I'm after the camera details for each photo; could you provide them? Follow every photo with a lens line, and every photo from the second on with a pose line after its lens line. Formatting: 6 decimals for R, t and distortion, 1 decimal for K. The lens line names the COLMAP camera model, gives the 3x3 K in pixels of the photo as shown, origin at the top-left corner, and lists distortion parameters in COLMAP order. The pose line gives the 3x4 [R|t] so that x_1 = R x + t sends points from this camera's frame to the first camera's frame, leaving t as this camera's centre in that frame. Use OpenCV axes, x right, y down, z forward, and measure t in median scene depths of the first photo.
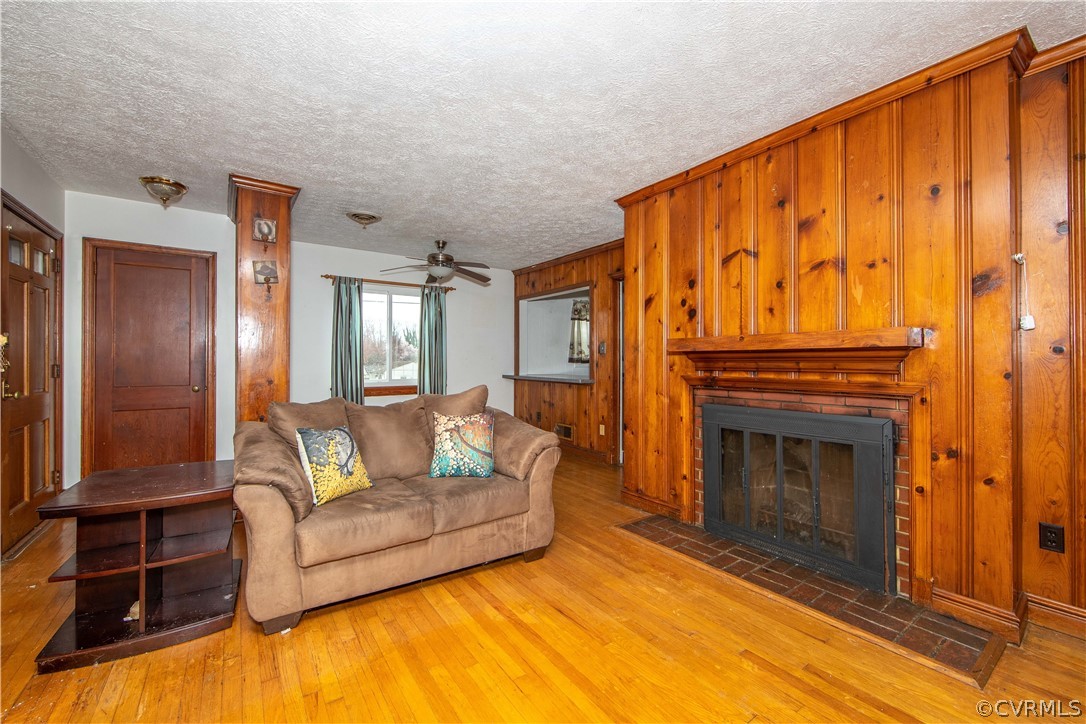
lens RADIAL K [[442.4, 0, 541.8], [0, 442.4, 354.8], [0, 0, 1]] dist [-0.002424, 0.000569]
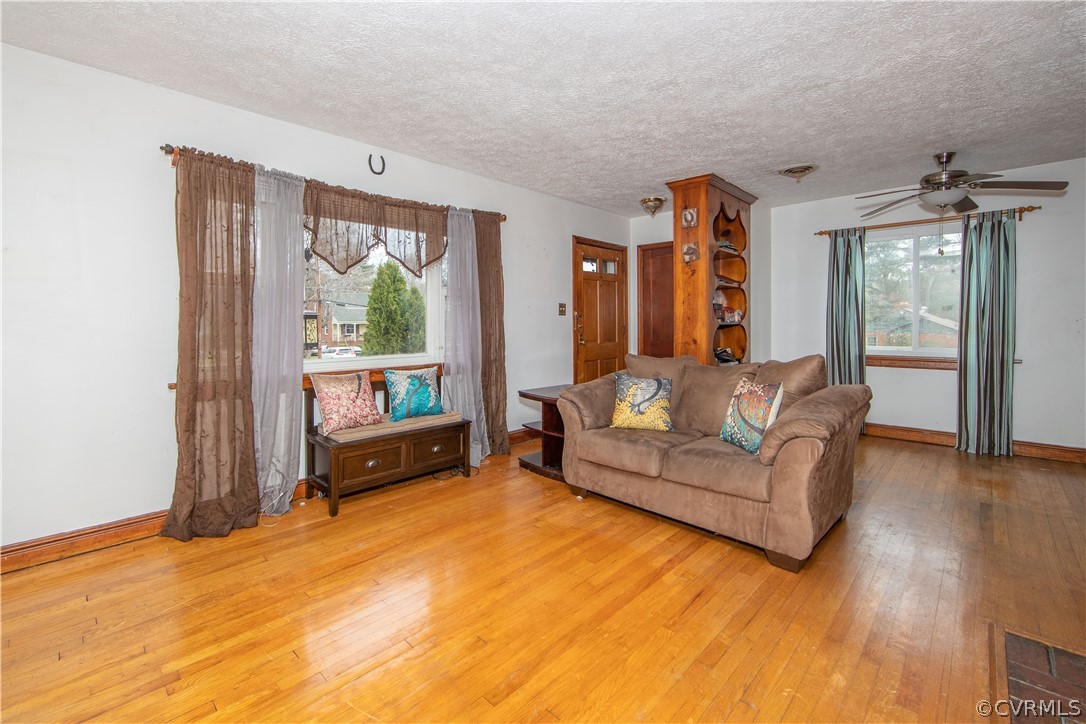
lens RADIAL K [[480.9, 0, 525.7], [0, 480.9, 328.5], [0, 0, 1]] dist [0.000540, 0.000475]
pose [[0.176198, 0.012024, -0.984281, 0.502329], [0.014959, 0.999777, 0.014891, -0.000151], [0.984241, -0.017347, 0.175979, 0.247635]]
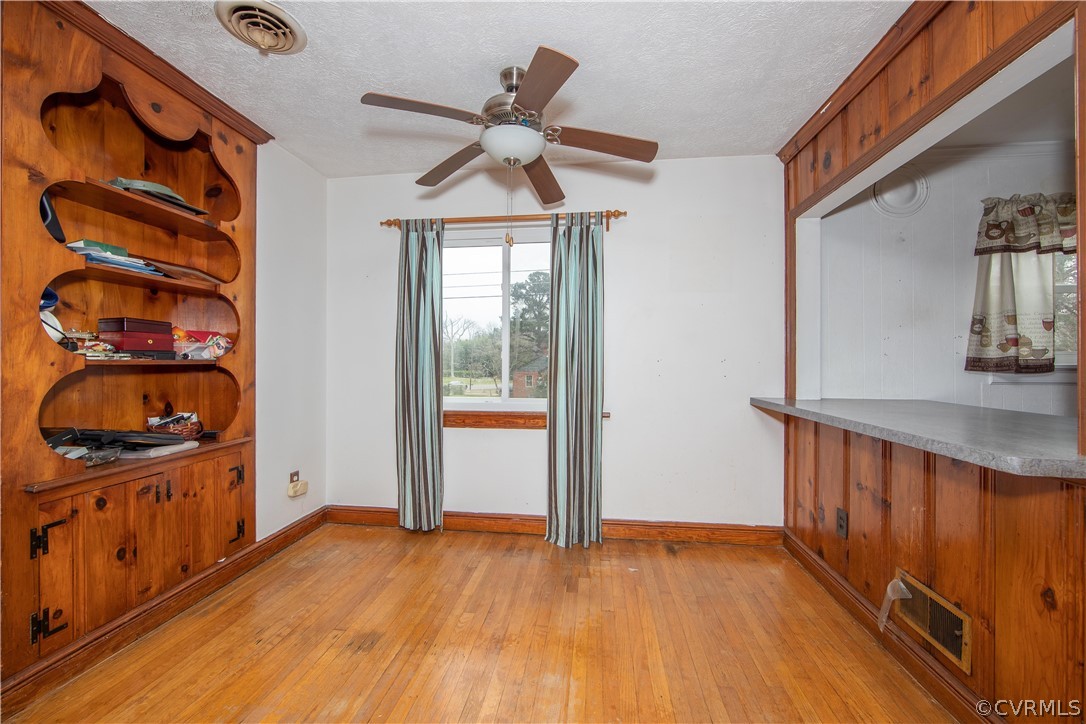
lens RADIAL K [[423.2, 0, 543.0], [0, 423.2, 362.0], [0, 0, 1]] dist [-0.001603, -0.000007]
pose [[0.734652, -0.000096, -0.678444, 0.071362], [0.006266, 0.999958, 0.006644, 0.010962], [0.678415, -0.009133, 0.734622, 0.881925]]
